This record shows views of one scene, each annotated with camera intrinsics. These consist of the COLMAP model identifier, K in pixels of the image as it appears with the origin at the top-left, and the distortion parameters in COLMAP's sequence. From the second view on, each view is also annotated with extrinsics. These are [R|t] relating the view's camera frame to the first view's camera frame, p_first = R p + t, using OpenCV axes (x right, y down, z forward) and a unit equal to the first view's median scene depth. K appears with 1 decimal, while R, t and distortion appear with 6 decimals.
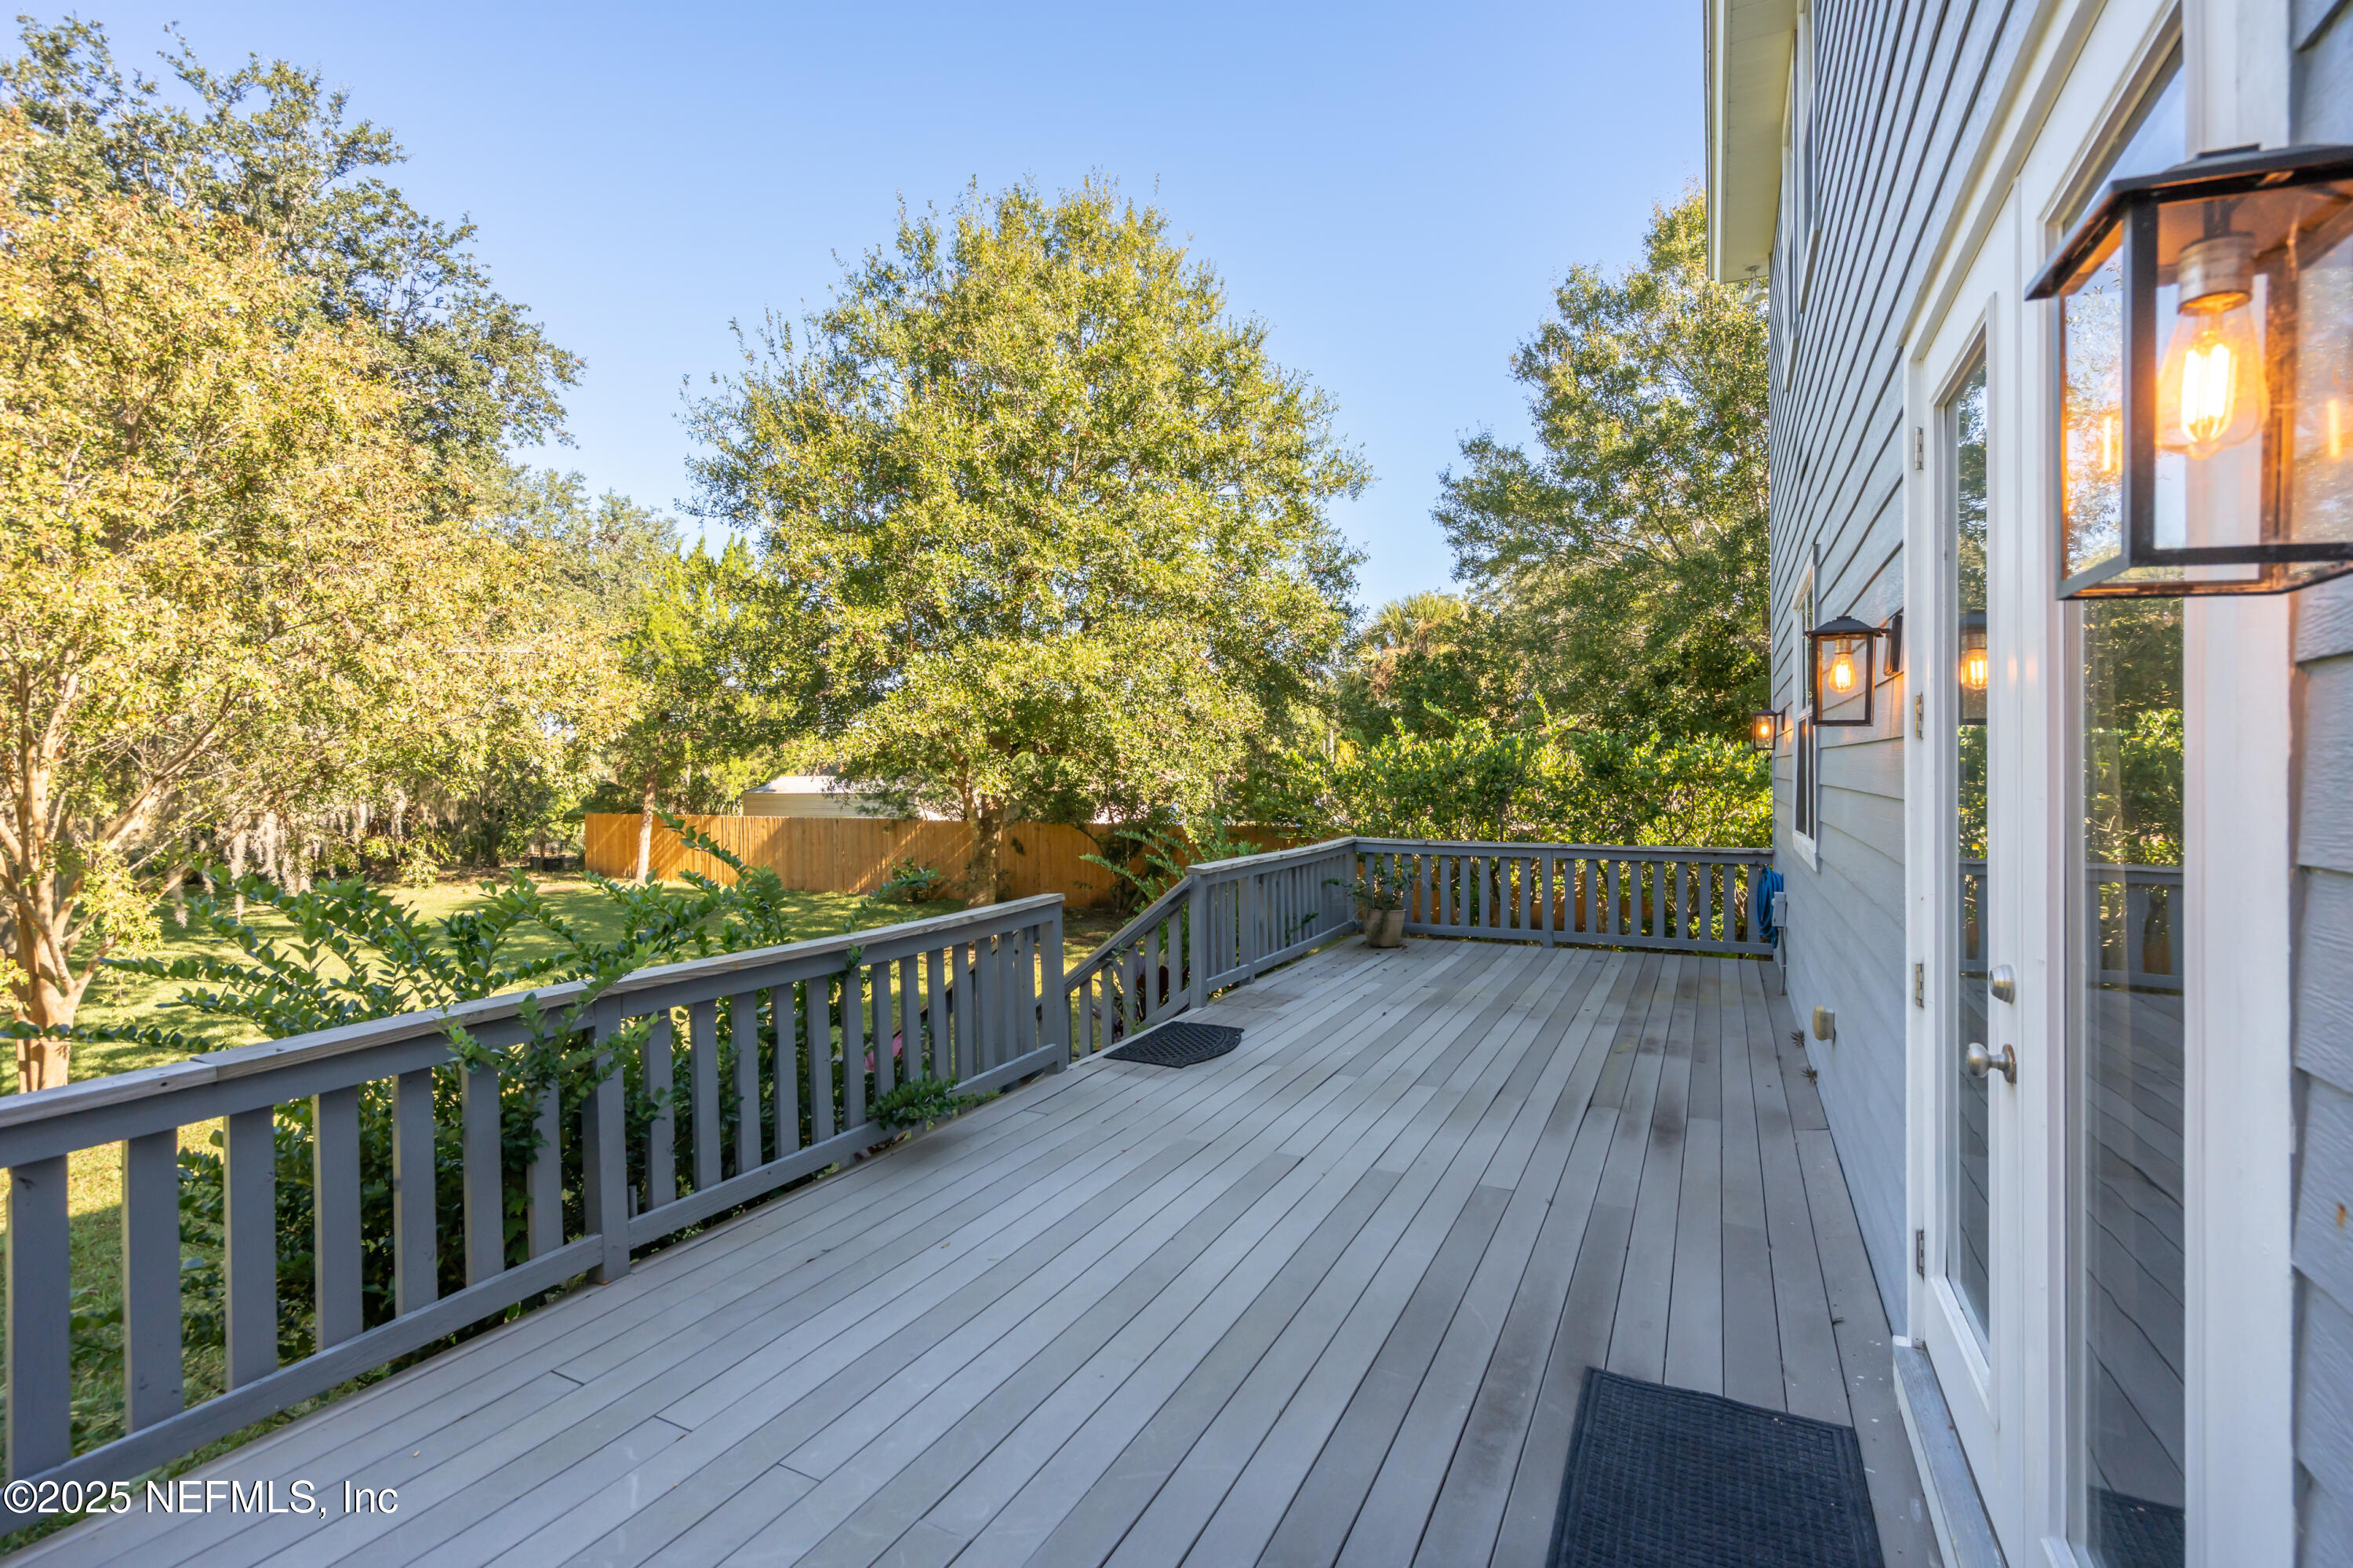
lens RADIAL K [[1076.6, 0, 1190.6], [0, 1076.6, 784.0], [0, 0, 1]] dist [-0.006398, 0.003271]
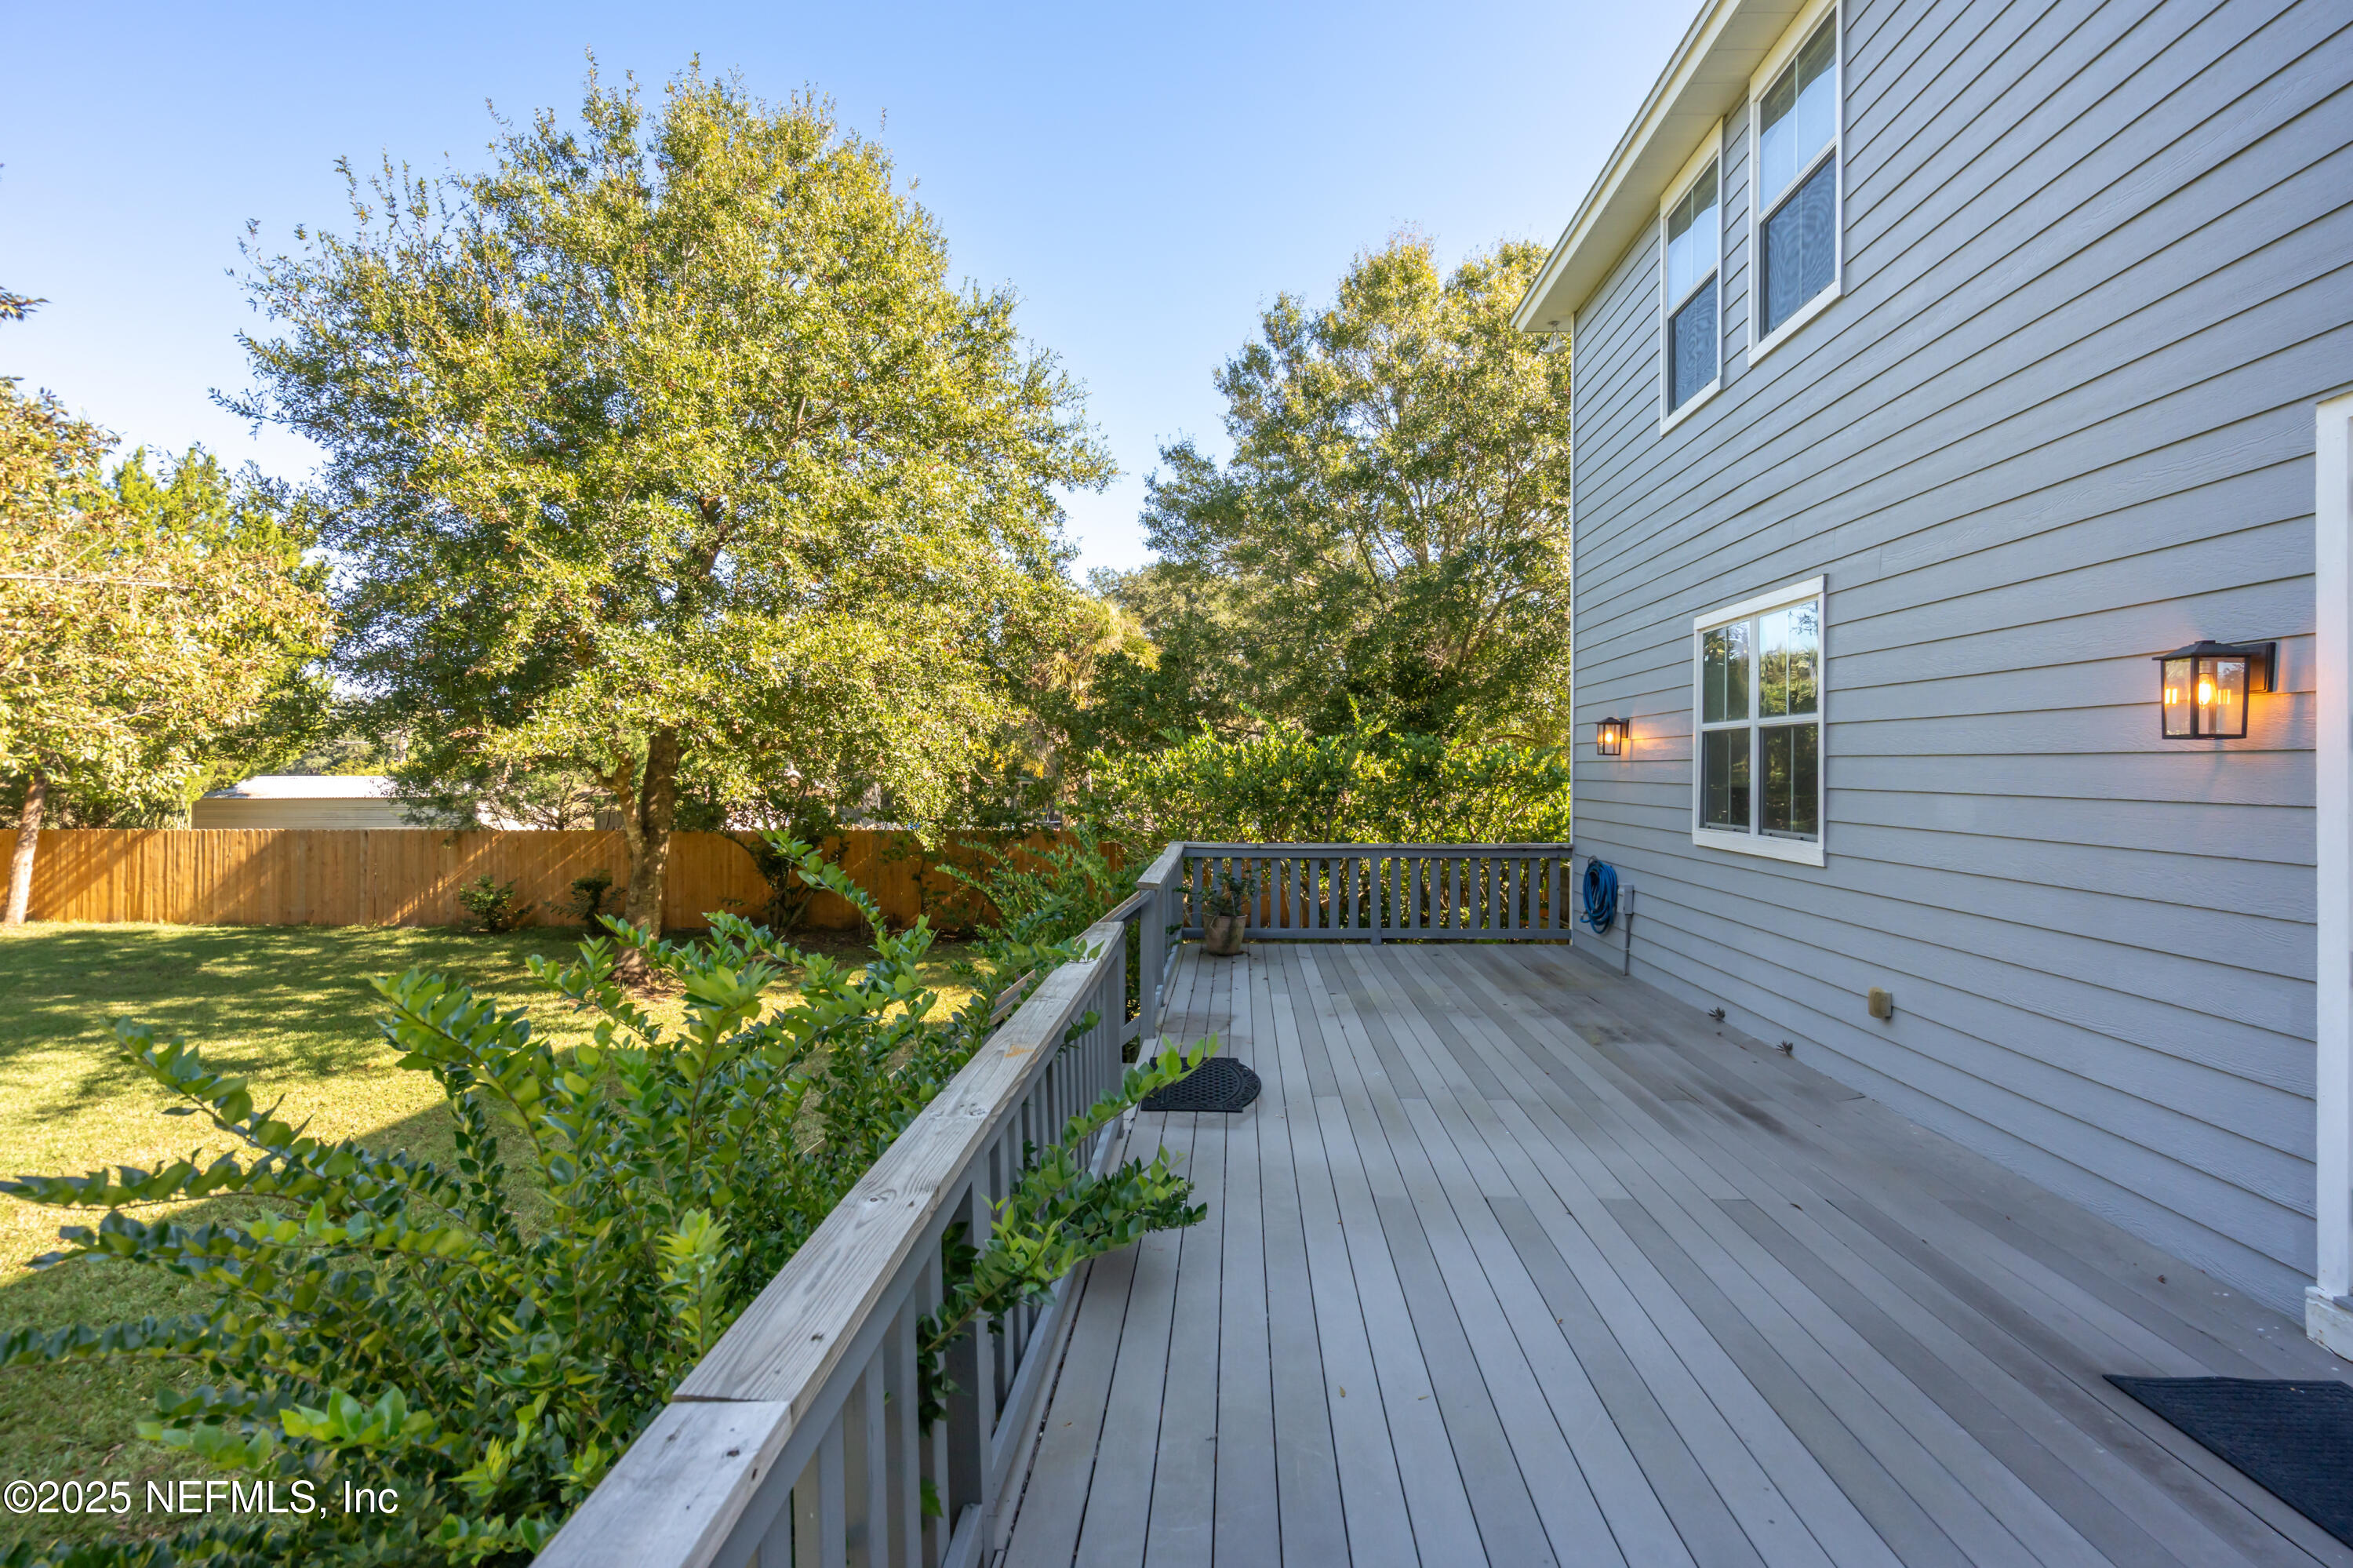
lens RADIAL K [[1076.6, 0, 1194.2], [0, 1076.6, 768.5], [0, 0, 1]] dist [-0.006398, 0.003271]
pose [[0.916092, 0.004613, 0.400941, -0.174424], [0.001123, 0.999900, -0.014072, -0.001798], [-0.400966, 0.013341, 0.915996, 0.090014]]
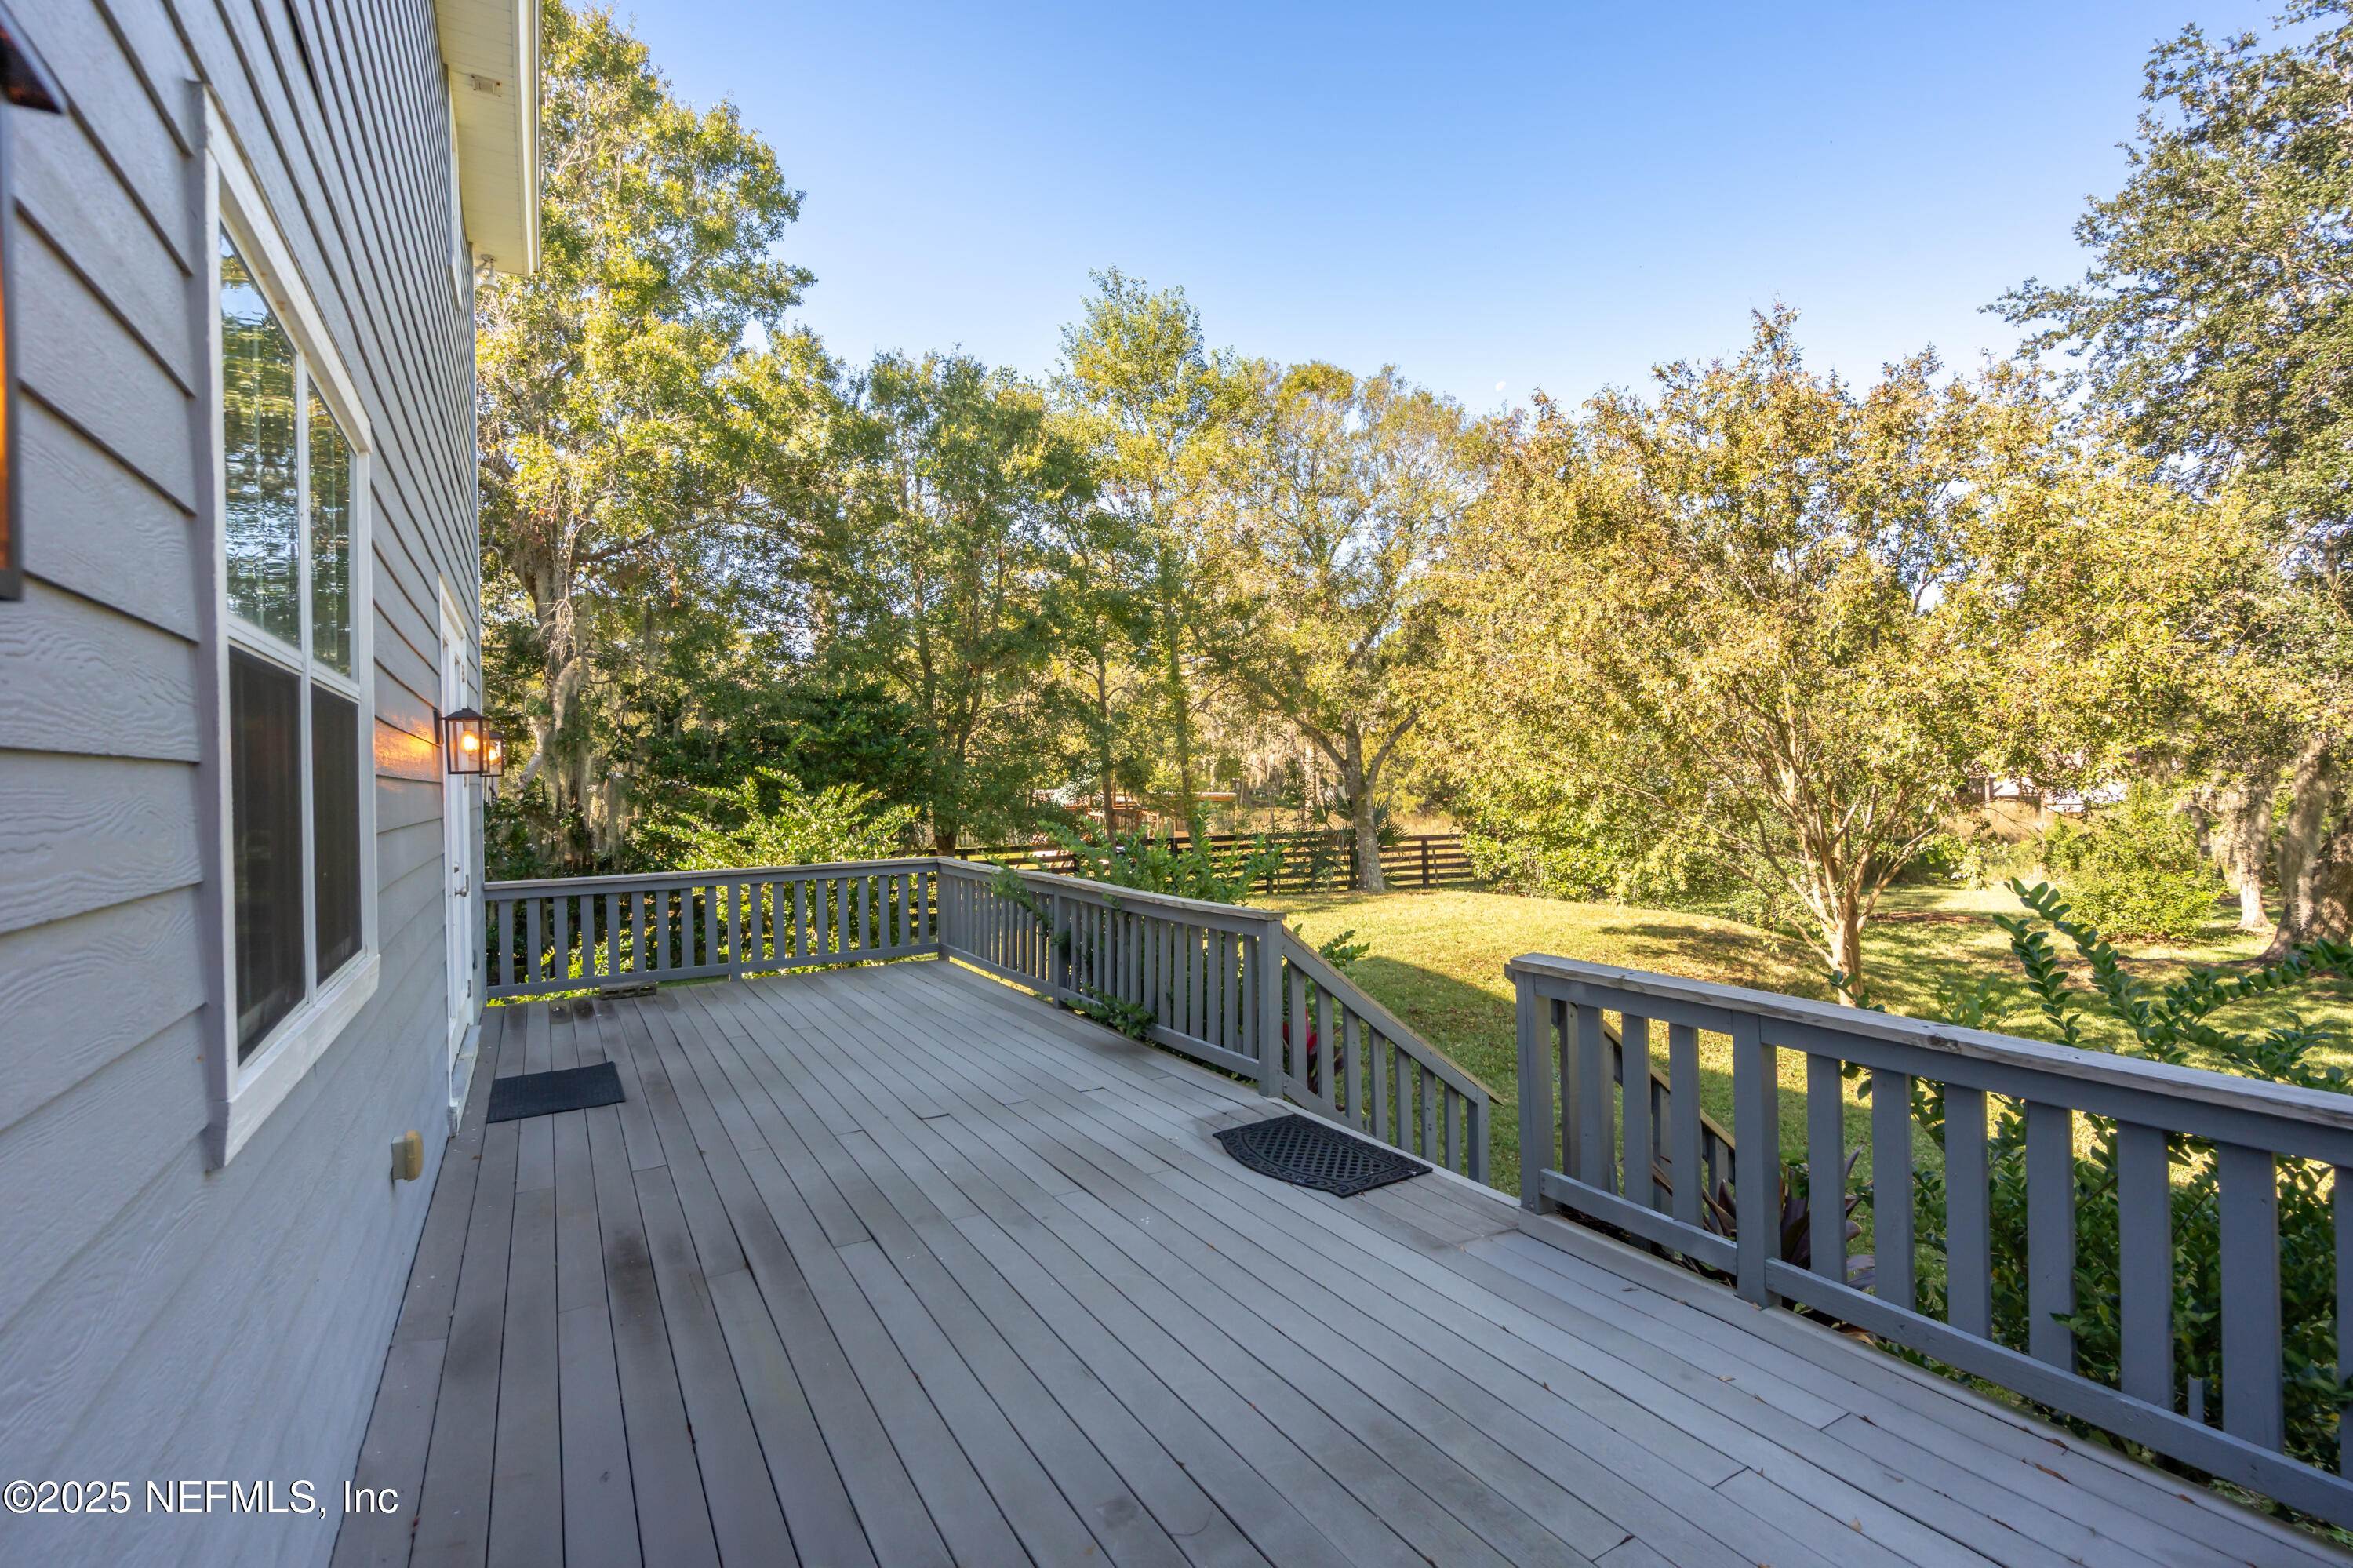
lens RADIAL K [[1076.6, 0, 1196.7], [0, 1076.6, 794.5], [0, 0, 1]] dist [-0.006398, 0.003271]
pose [[-0.550111, 0.015574, -0.834946, 0.309625], [0.008278, 0.999879, 0.013196, -0.008775], [0.835051, 0.000348, -0.550173, 0.636933]]
